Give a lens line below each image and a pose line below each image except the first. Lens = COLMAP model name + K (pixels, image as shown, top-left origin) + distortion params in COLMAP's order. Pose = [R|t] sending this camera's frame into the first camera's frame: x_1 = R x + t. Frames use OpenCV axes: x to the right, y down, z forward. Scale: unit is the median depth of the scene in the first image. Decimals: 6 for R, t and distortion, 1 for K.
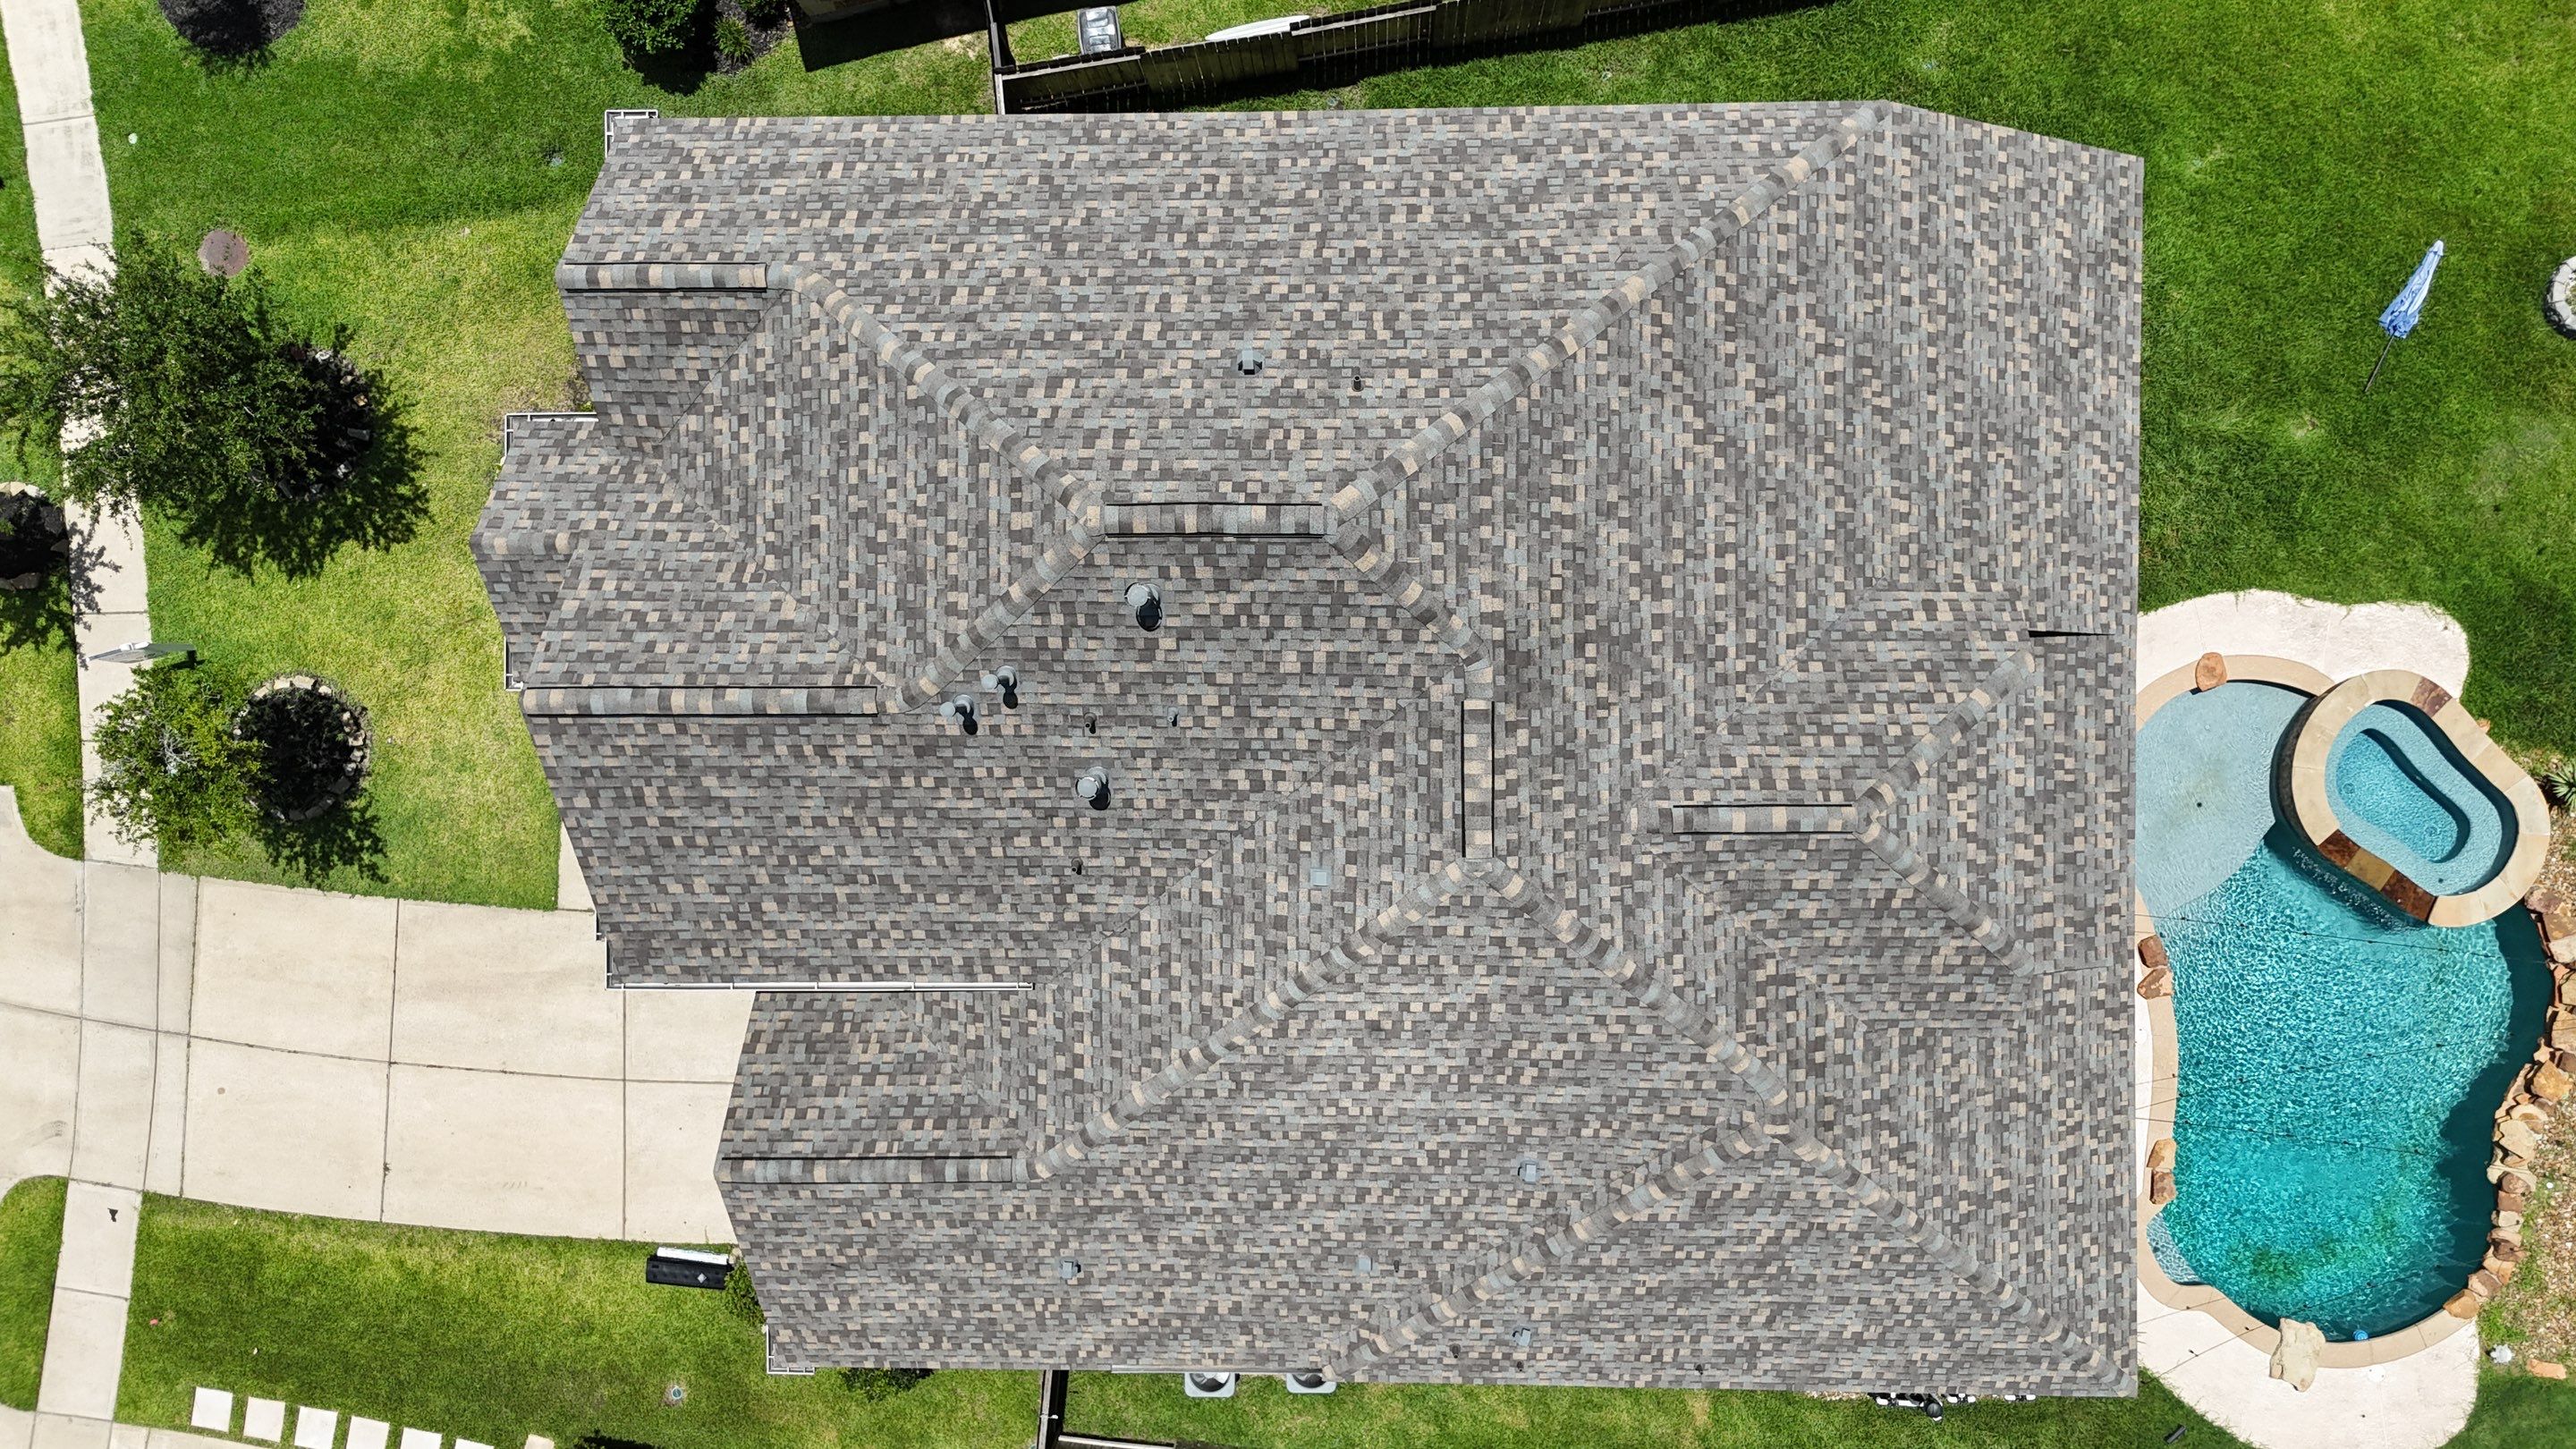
lens RADIAL K [[1905.0, 0, 1287.1], [0, 1905.0, 719.9], [0, 0, 1]] dist [0.083115, -0.099011]
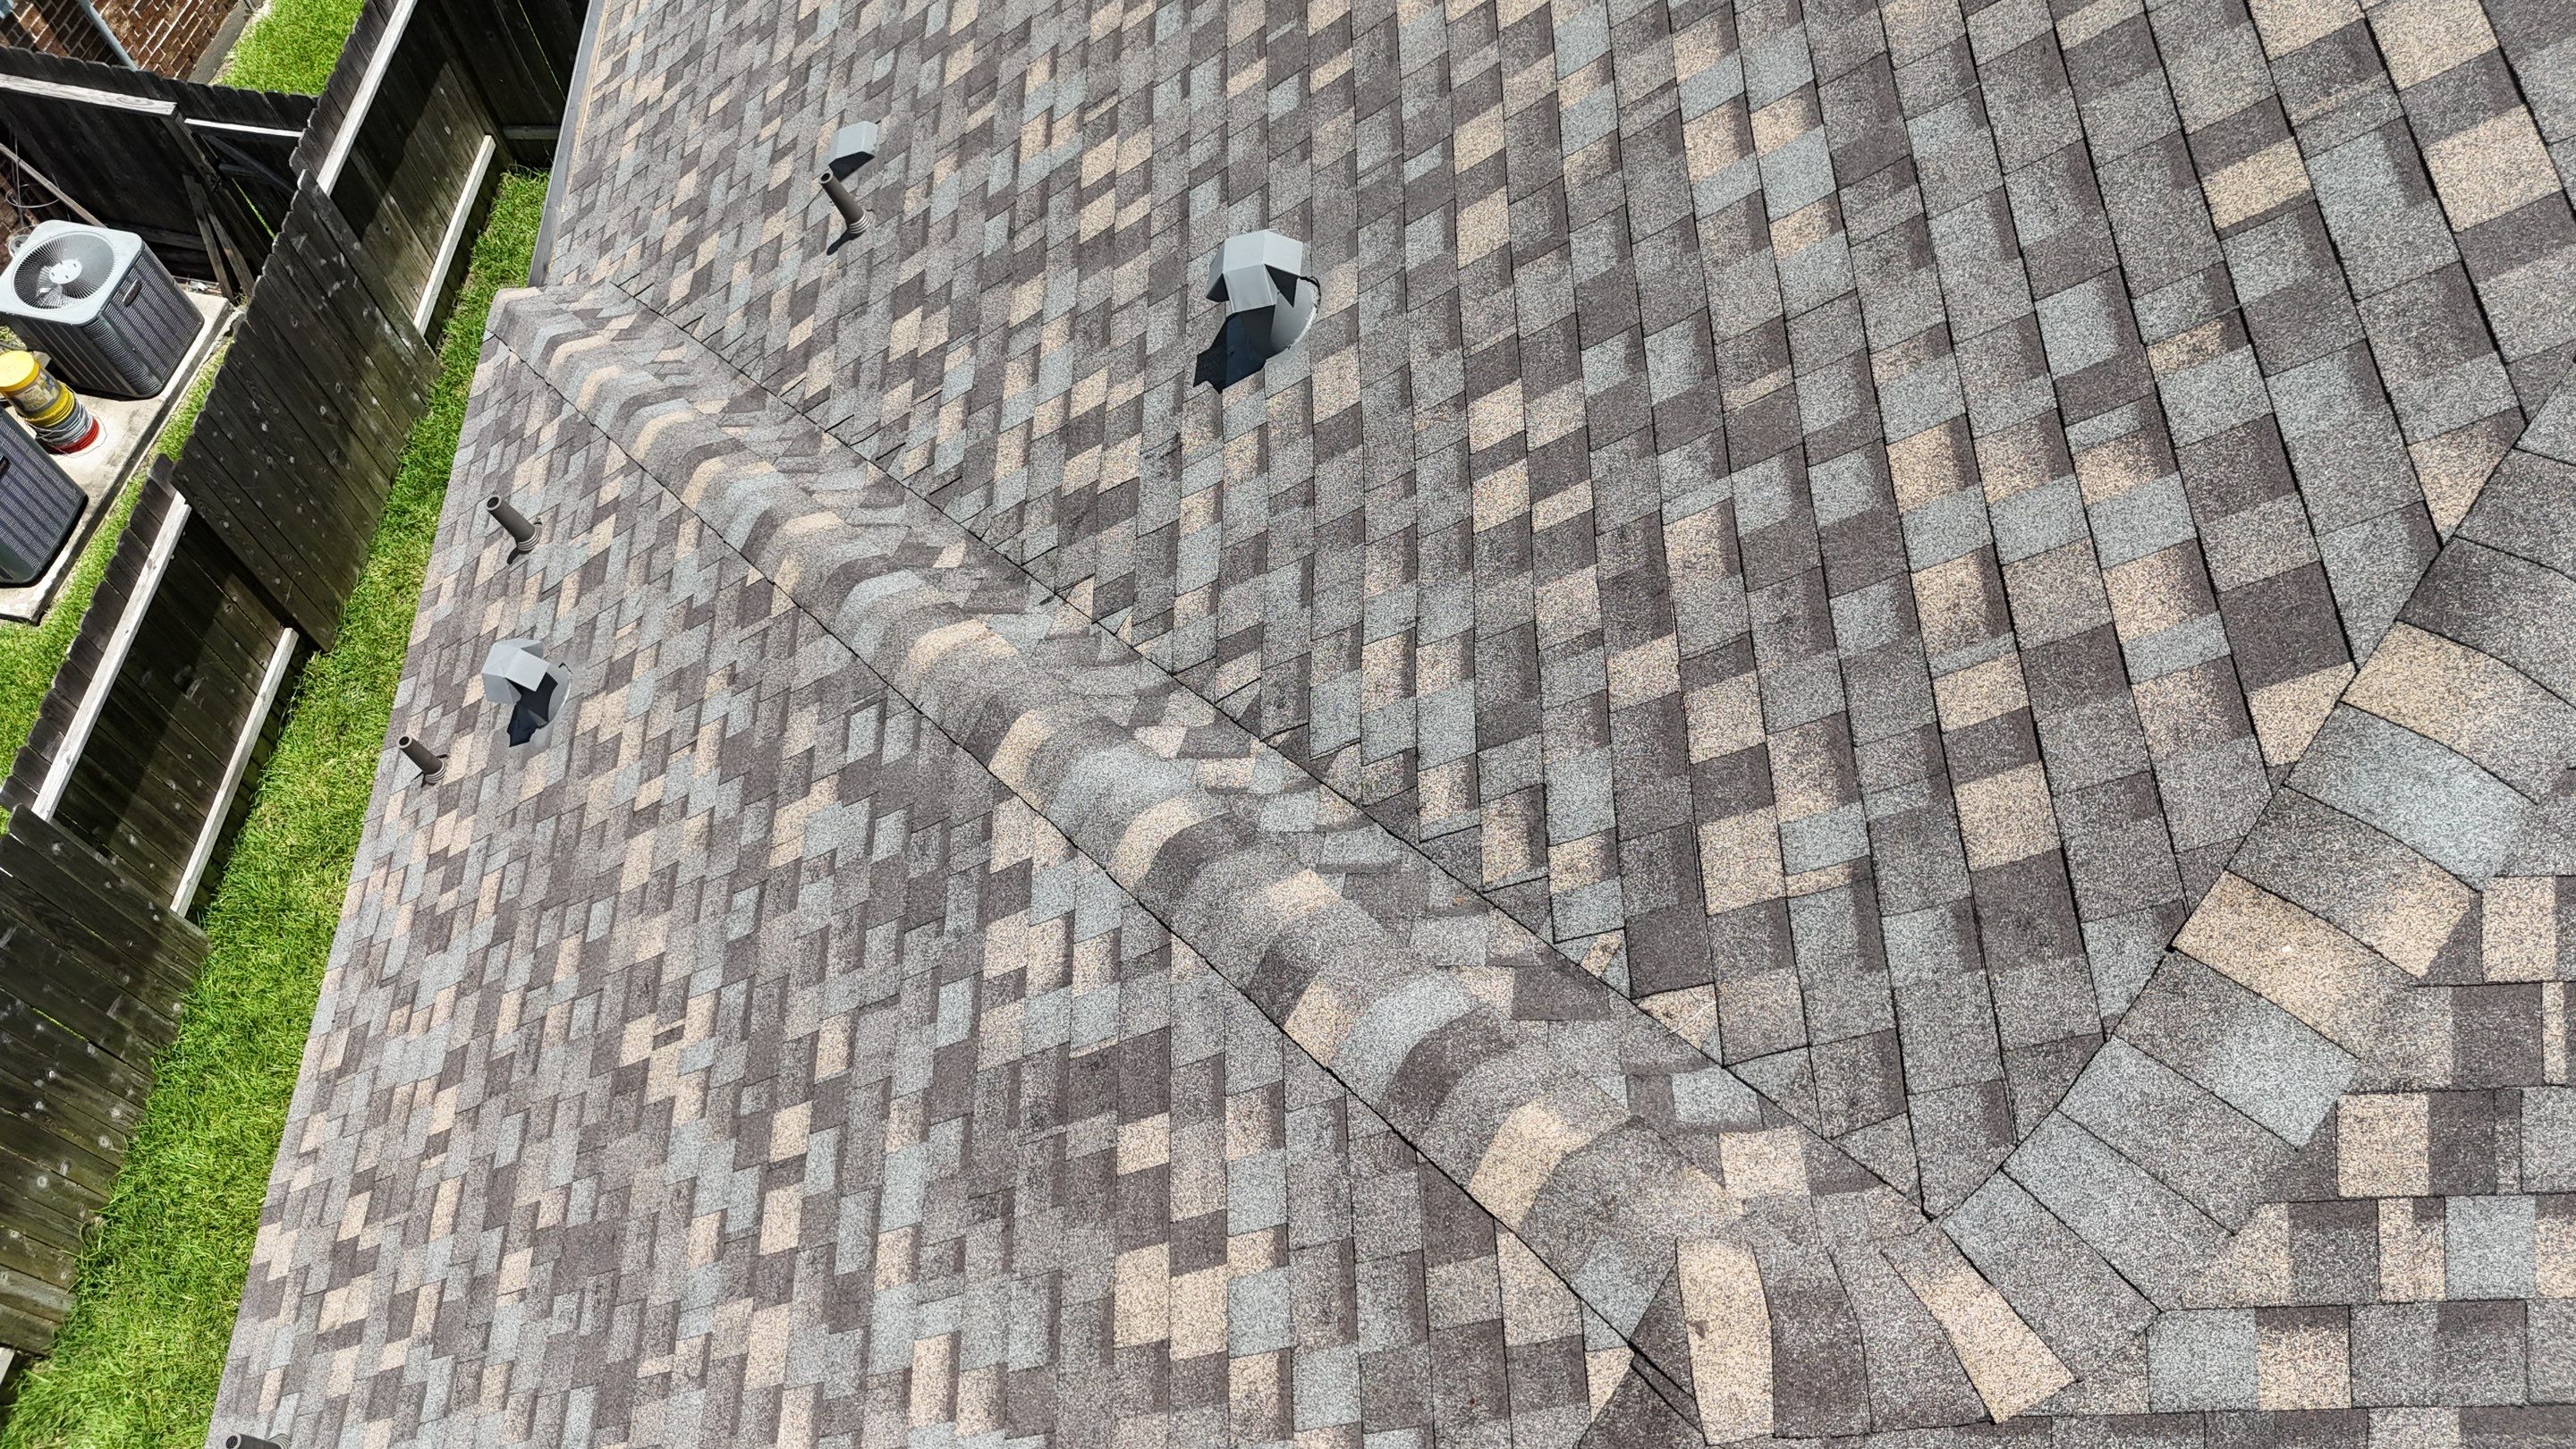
lens RADIAL K [[1905.0, 0, 1295.8], [0, 1905.0, 722.0], [0, 0, 1]] dist [0.083115, -0.099011]
pose [[0.012829, 0.892566, -0.450735, 0.274544], [-0.999854, 0.016525, 0.004265, 0.239649], [0.011255, 0.450614, 0.892648, 0.858513]]
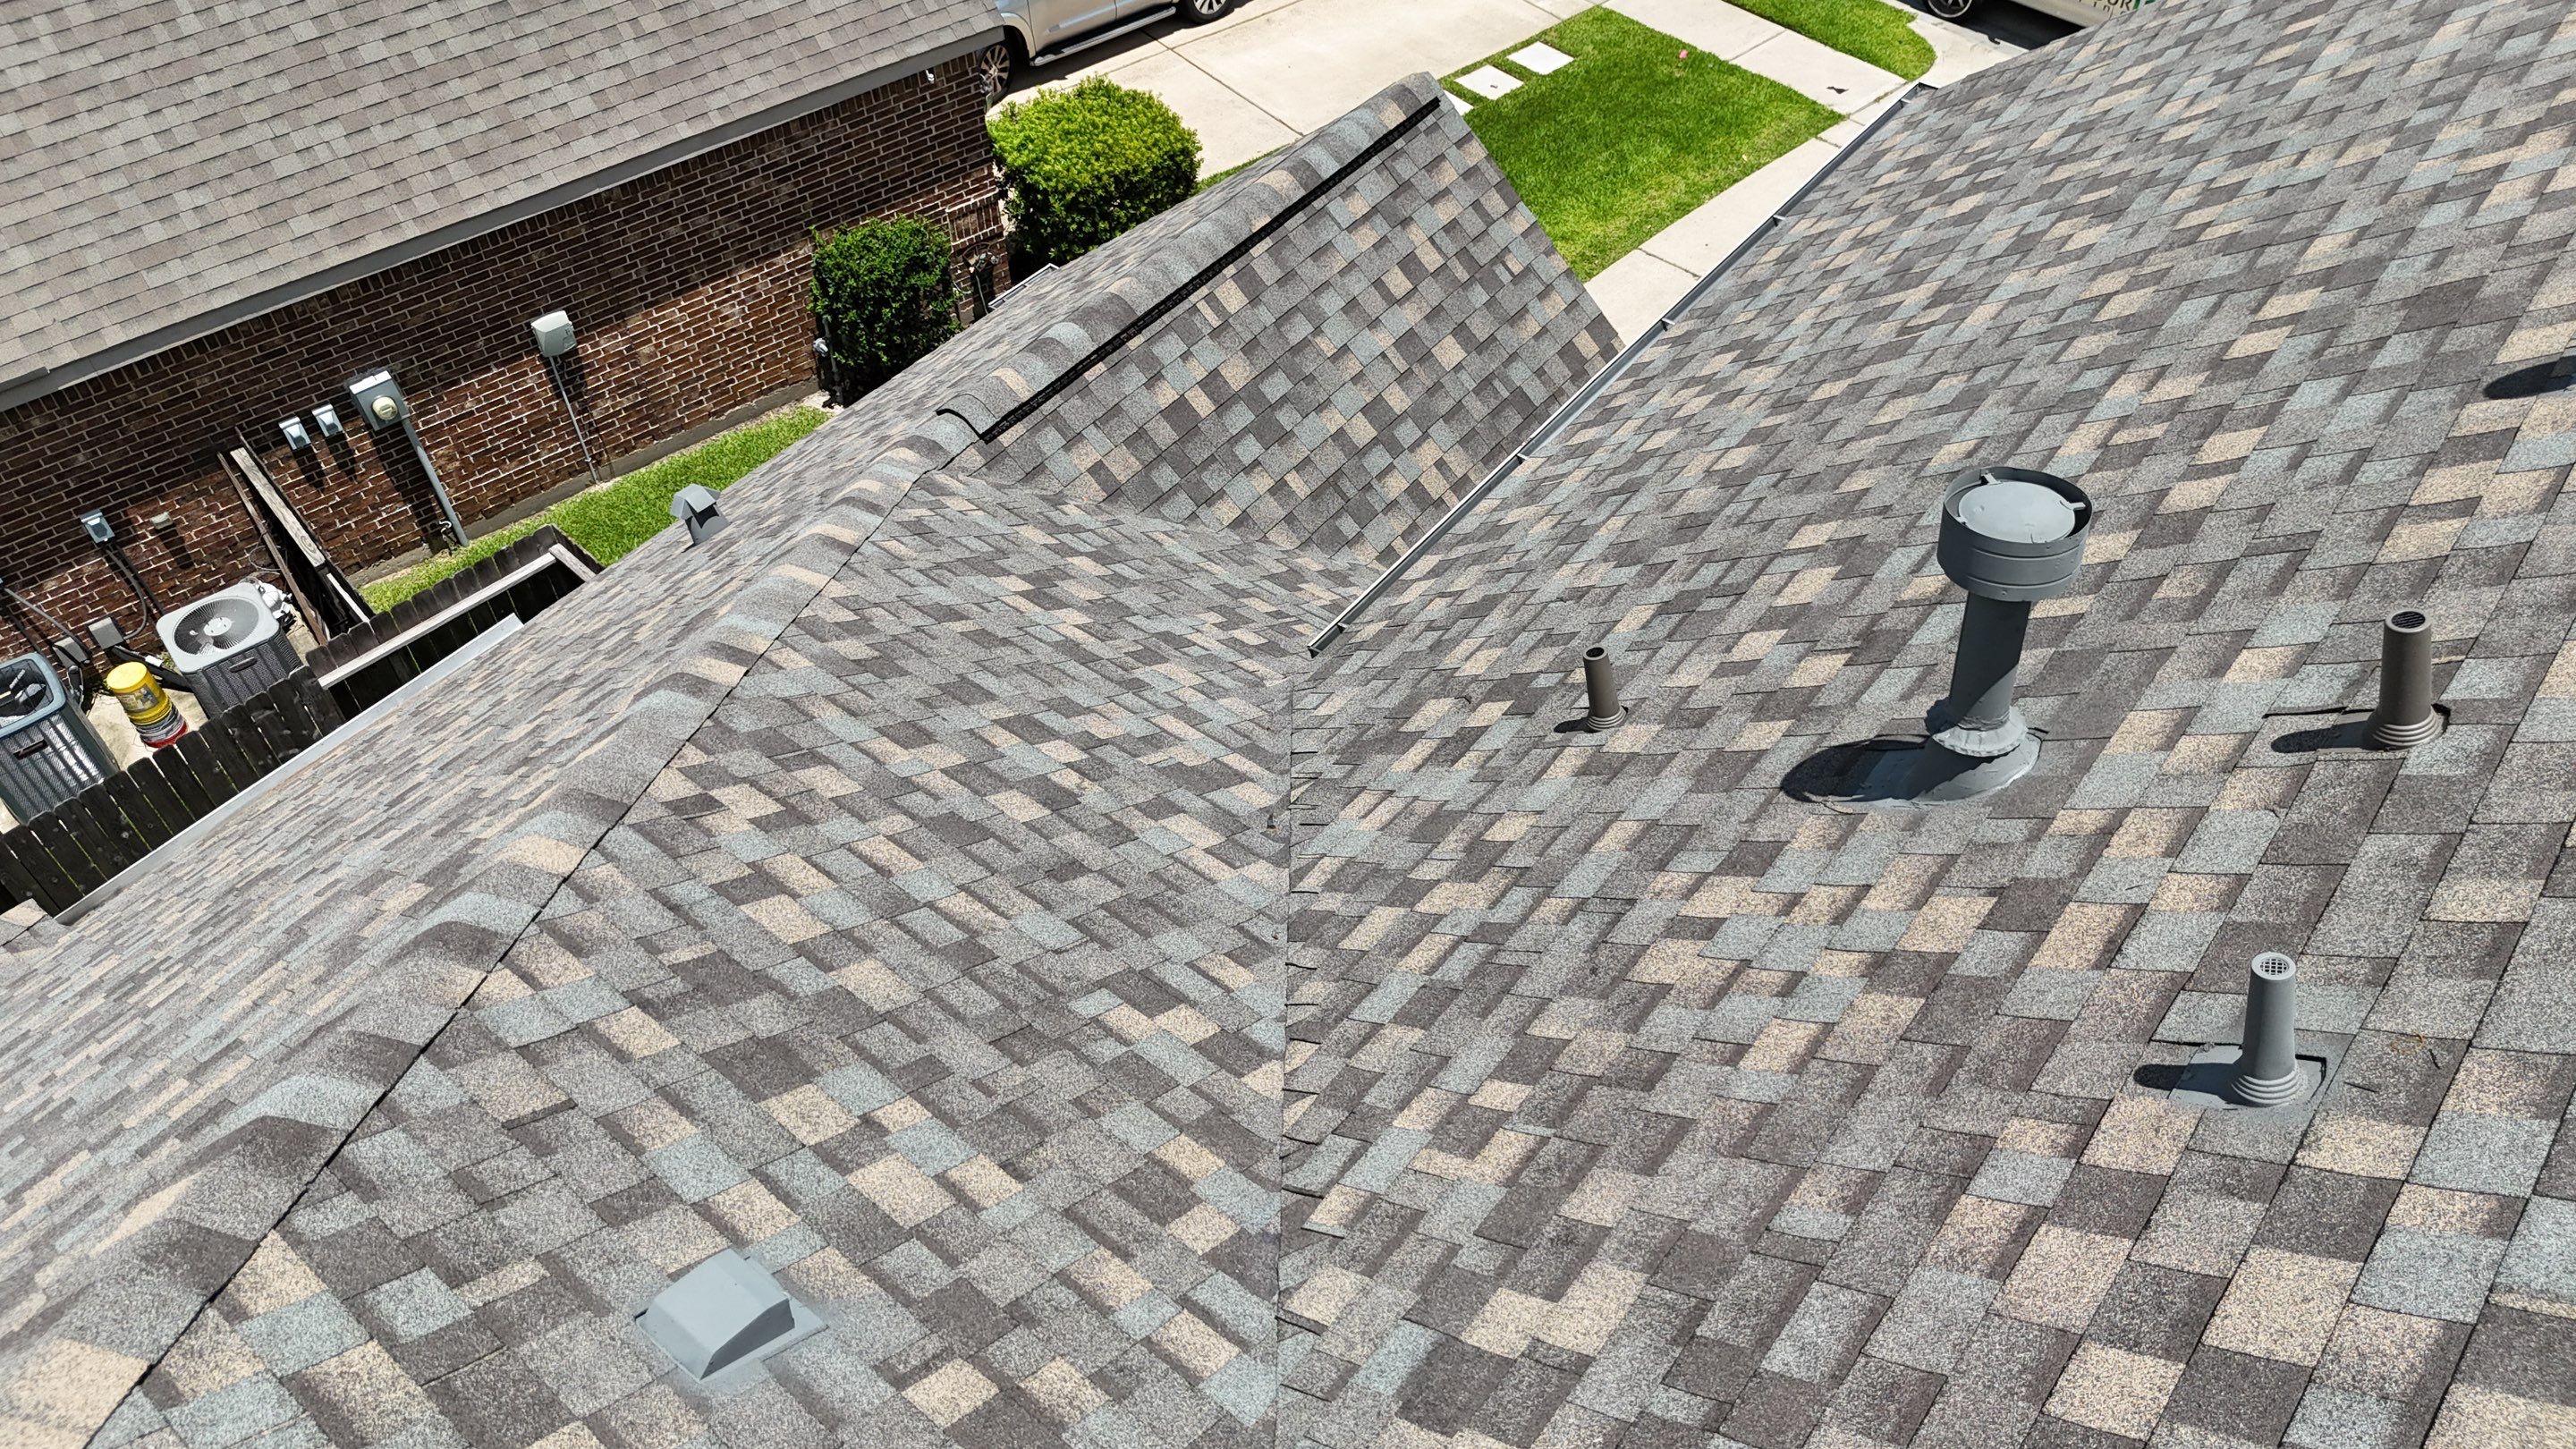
lens RADIAL K [[1905.0, 0, 1289.6], [0, 1905.0, 728.4], [0, 0, 1]] dist [0.083115, -0.099011]
pose [[-0.620661, 0.615947, -0.485170, 0.033401], [-0.783412, -0.461632, 0.416127, 0.004693], [0.032342, 0.638362, 0.769057, 0.803452]]
